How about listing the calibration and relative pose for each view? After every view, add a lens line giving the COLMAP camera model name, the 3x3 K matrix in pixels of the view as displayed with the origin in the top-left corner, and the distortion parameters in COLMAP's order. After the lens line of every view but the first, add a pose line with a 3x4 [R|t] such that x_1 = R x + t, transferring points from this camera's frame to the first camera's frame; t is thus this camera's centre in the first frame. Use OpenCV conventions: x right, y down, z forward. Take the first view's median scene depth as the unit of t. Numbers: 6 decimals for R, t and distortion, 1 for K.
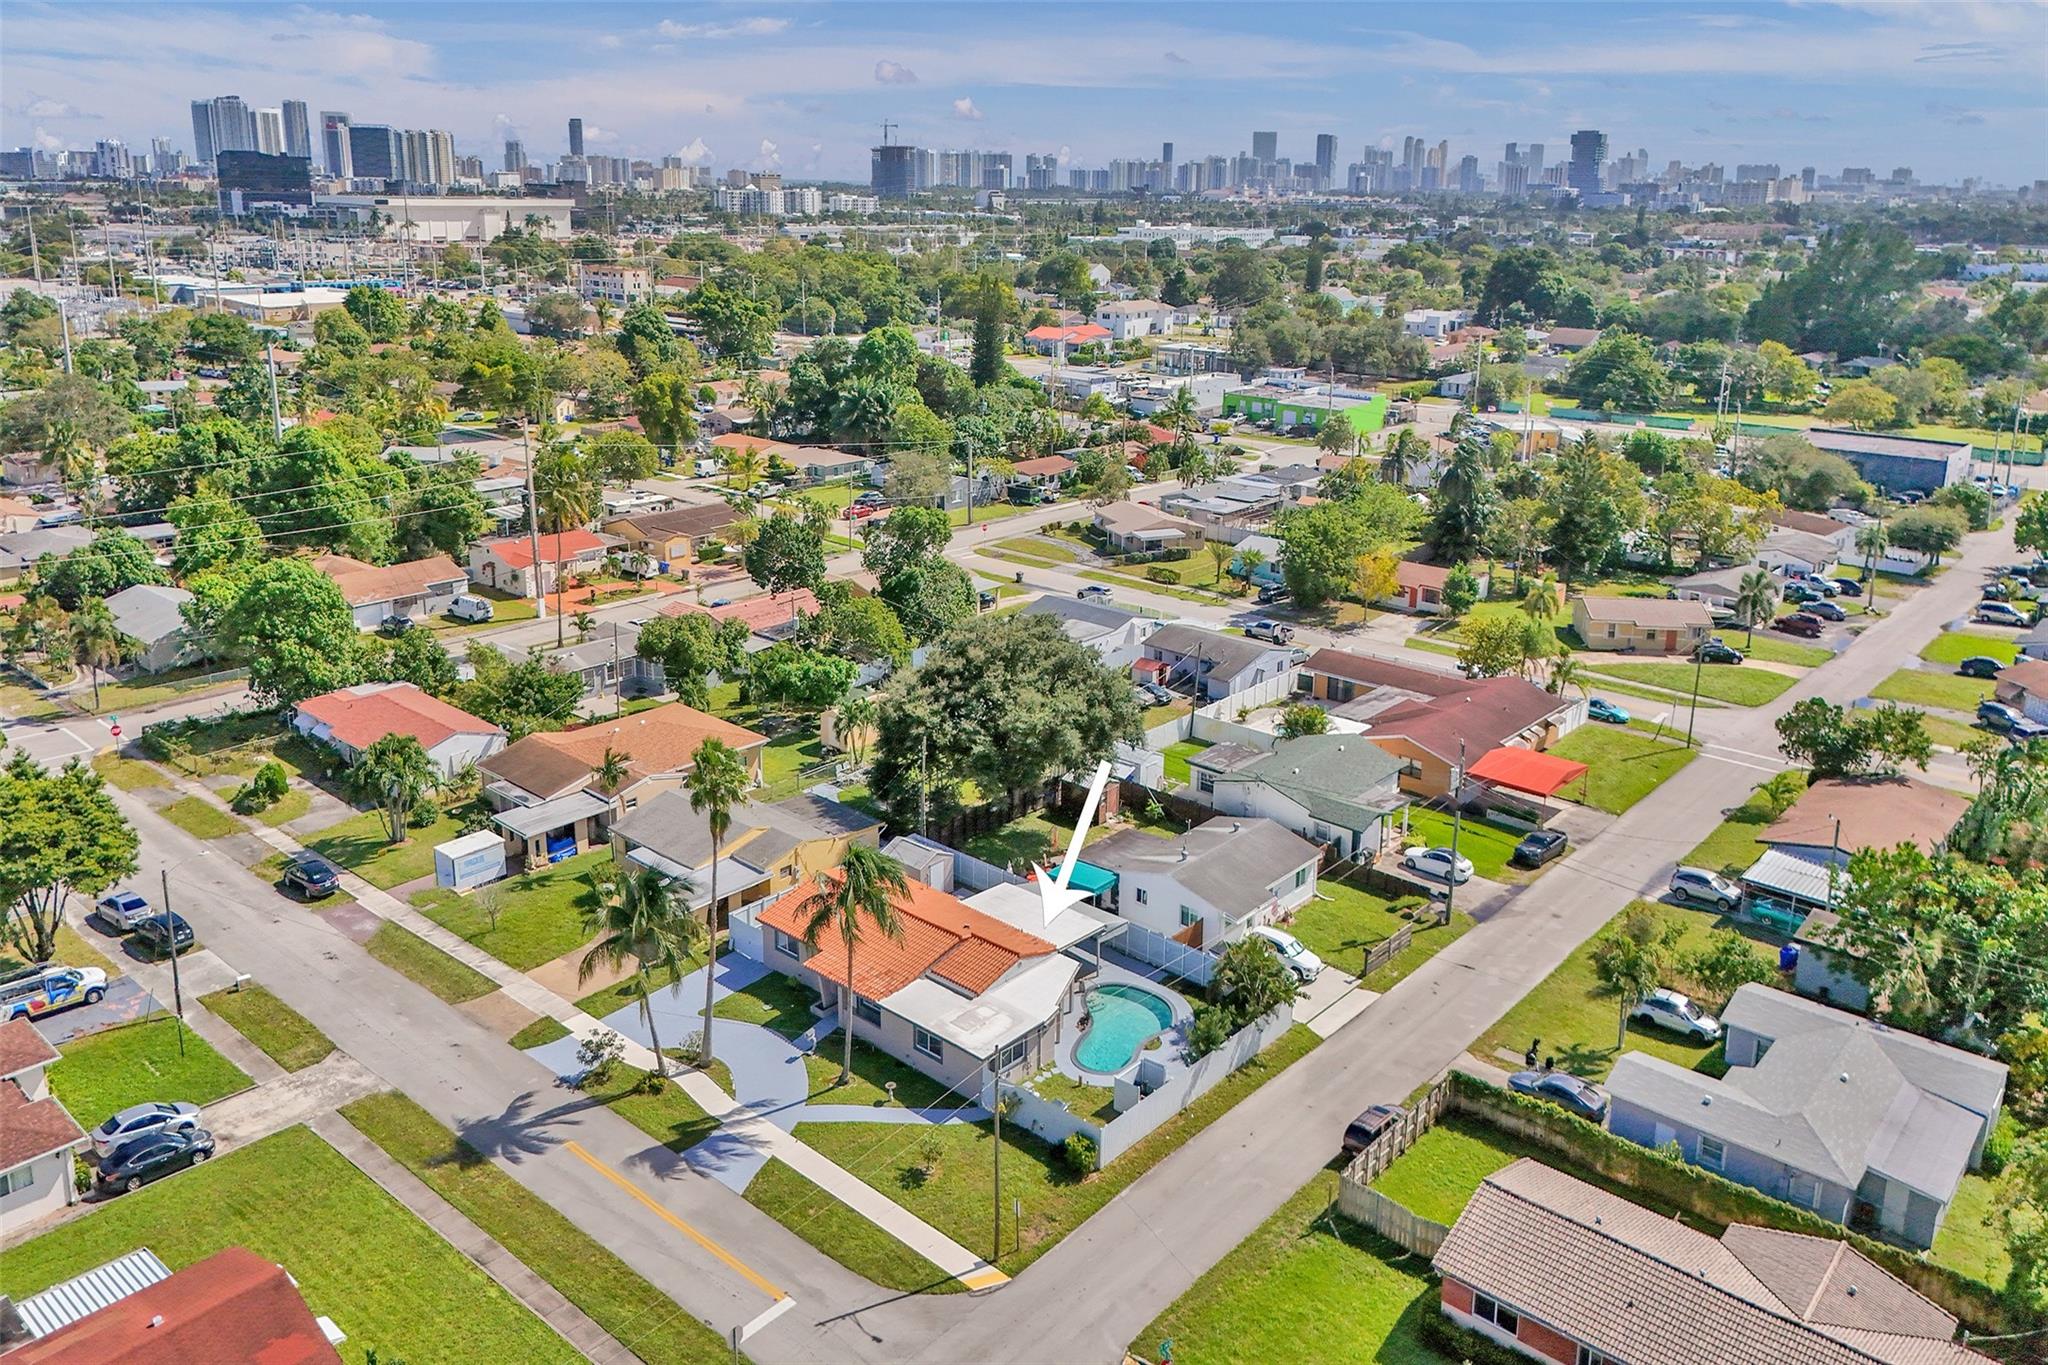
lens RADIAL K [[1454.4, 0, 1048.8], [0, 1454.4, 690.4], [0, 0, 1]] dist [0.095198, -0.097960]
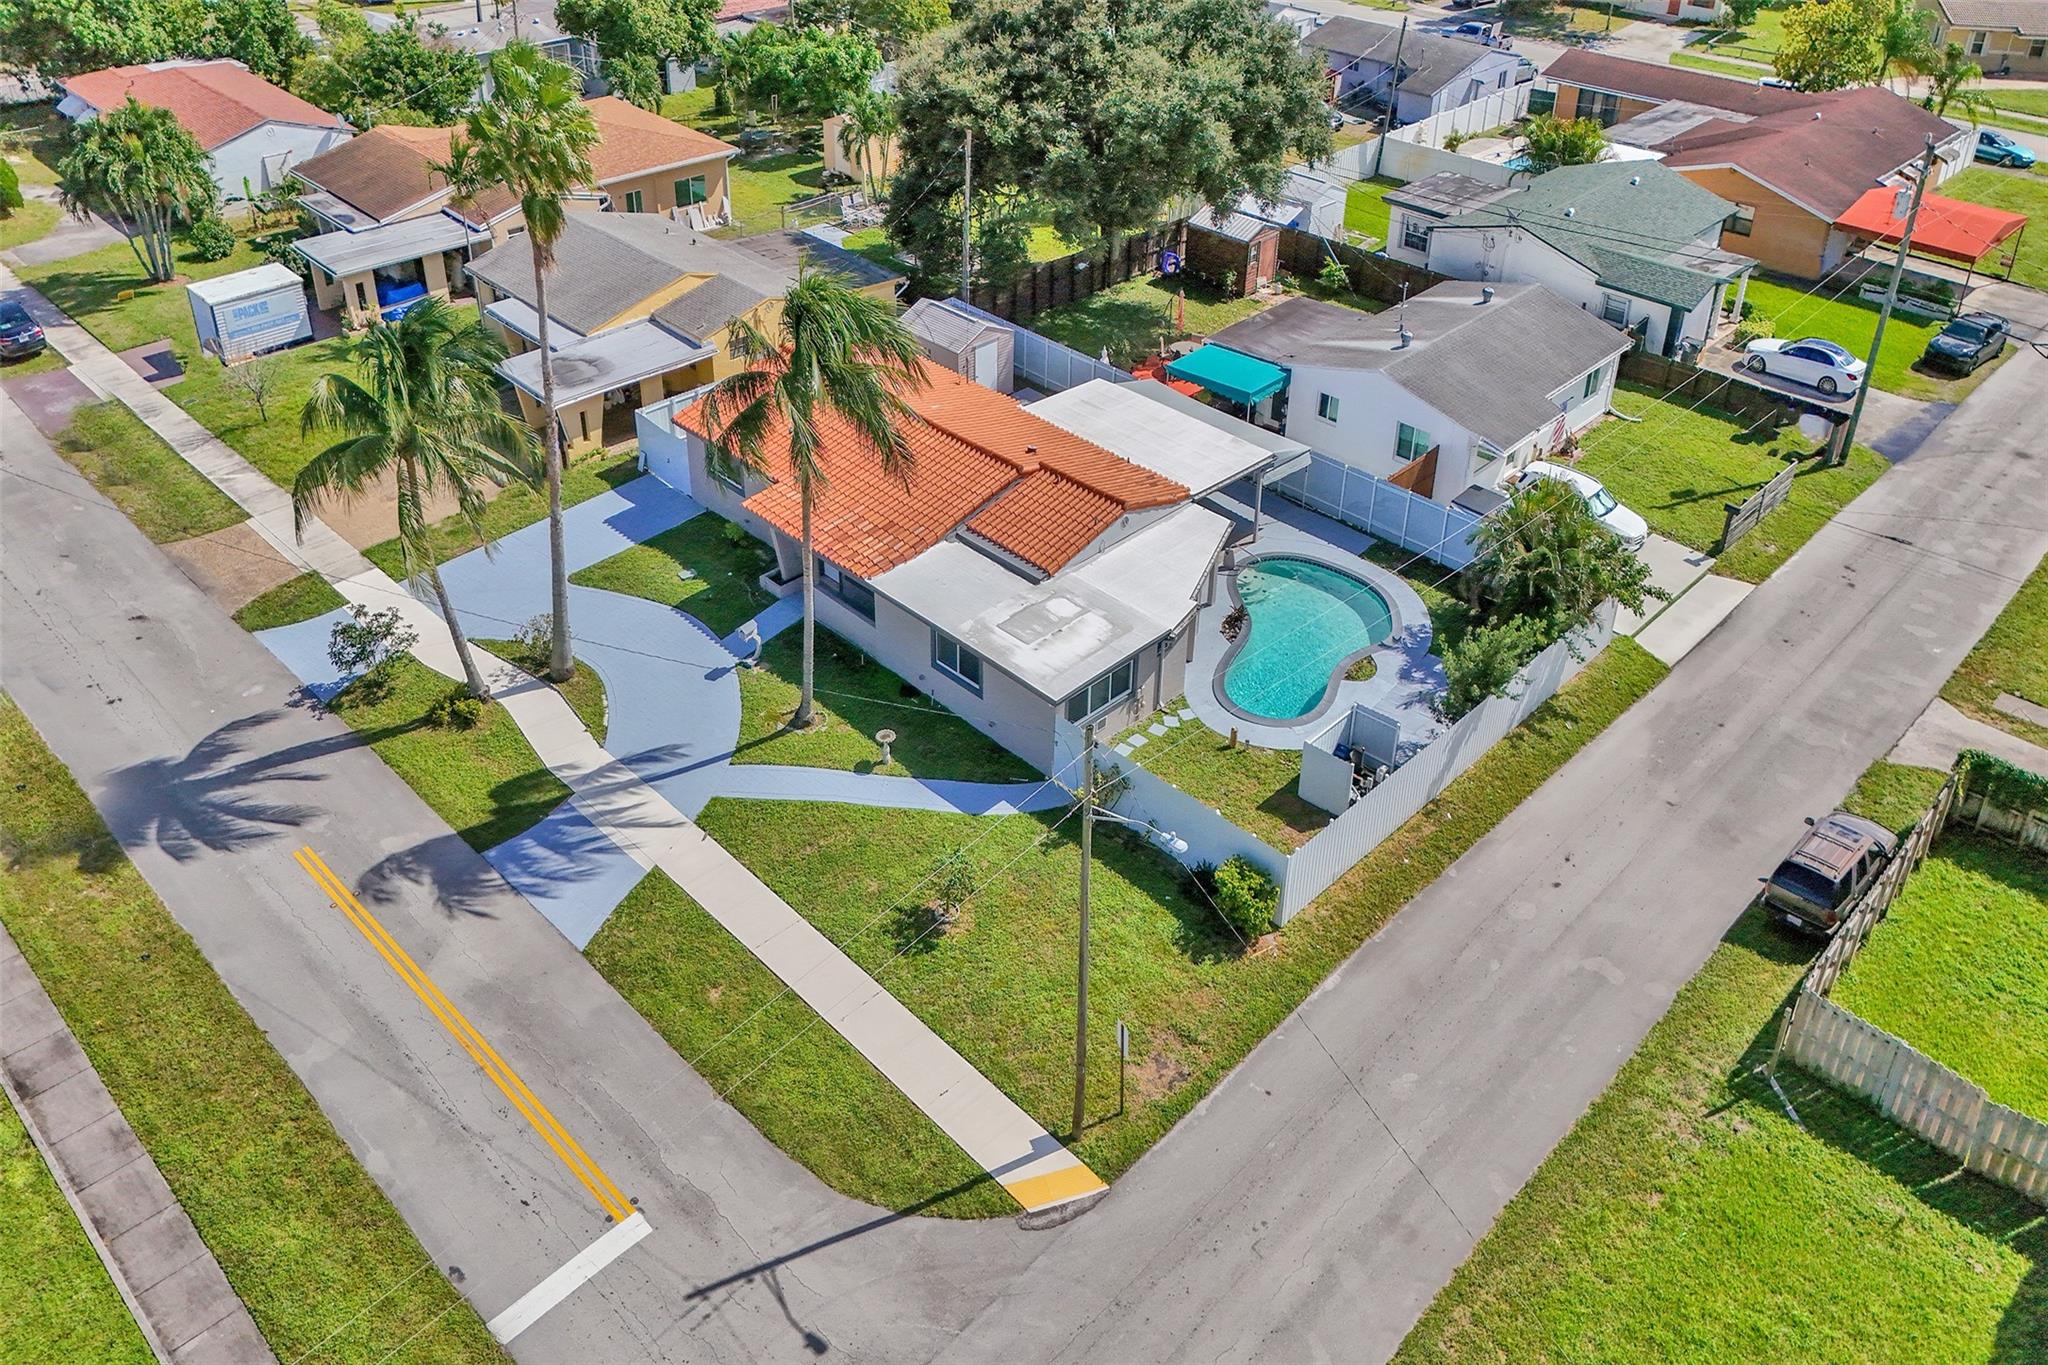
lens RADIAL K [[1454.4, 0, 1048.8], [0, 1454.4, 690.4], [0, 0, 1]] dist [0.095198, -0.097960]
pose [[0.998319, 0.039636, -0.042295, -0.018575], [-0.024152, 0.947750, 0.318098, 0.058597], [0.052694, -0.316541, 0.947114, 0.361952]]
